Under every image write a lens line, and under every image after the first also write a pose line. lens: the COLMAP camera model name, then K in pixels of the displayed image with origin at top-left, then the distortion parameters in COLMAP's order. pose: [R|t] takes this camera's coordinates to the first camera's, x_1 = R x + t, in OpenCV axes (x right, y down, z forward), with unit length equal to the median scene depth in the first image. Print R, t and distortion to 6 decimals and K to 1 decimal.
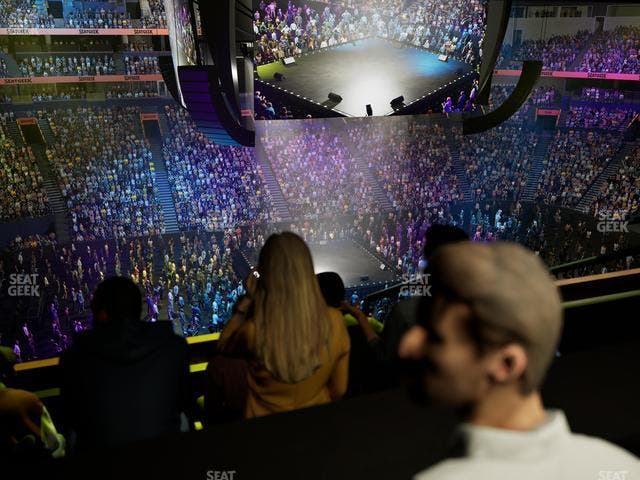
lens RADIAL K [[599.6, 0, 321.0], [0, 599.6, 240.7], [0, 0, 1]] dist [-0.001660, 0.000000]
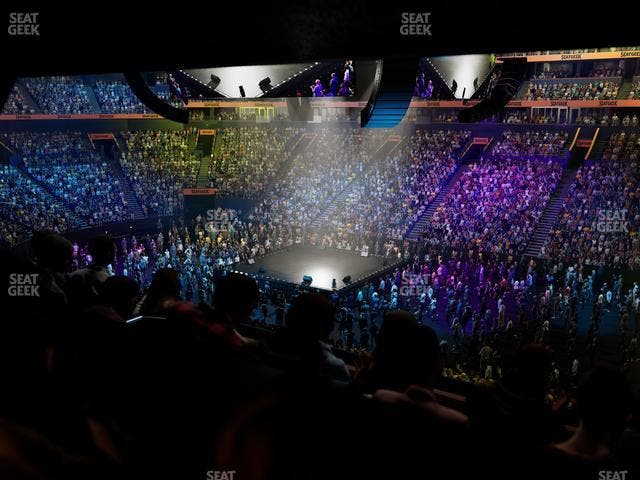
lens RADIAL K [[599.6, 0, 320.8], [0, 599.6, 239.1], [0, 0, 1]] dist [-0.001660, 0.000000]
pose [[0.598601, 0.170538, -0.782684, 0.572751], [-0.257422, 0.966203, 0.013647, -0.012248], [0.758559, 0.193311, 0.622270, 0.290037]]
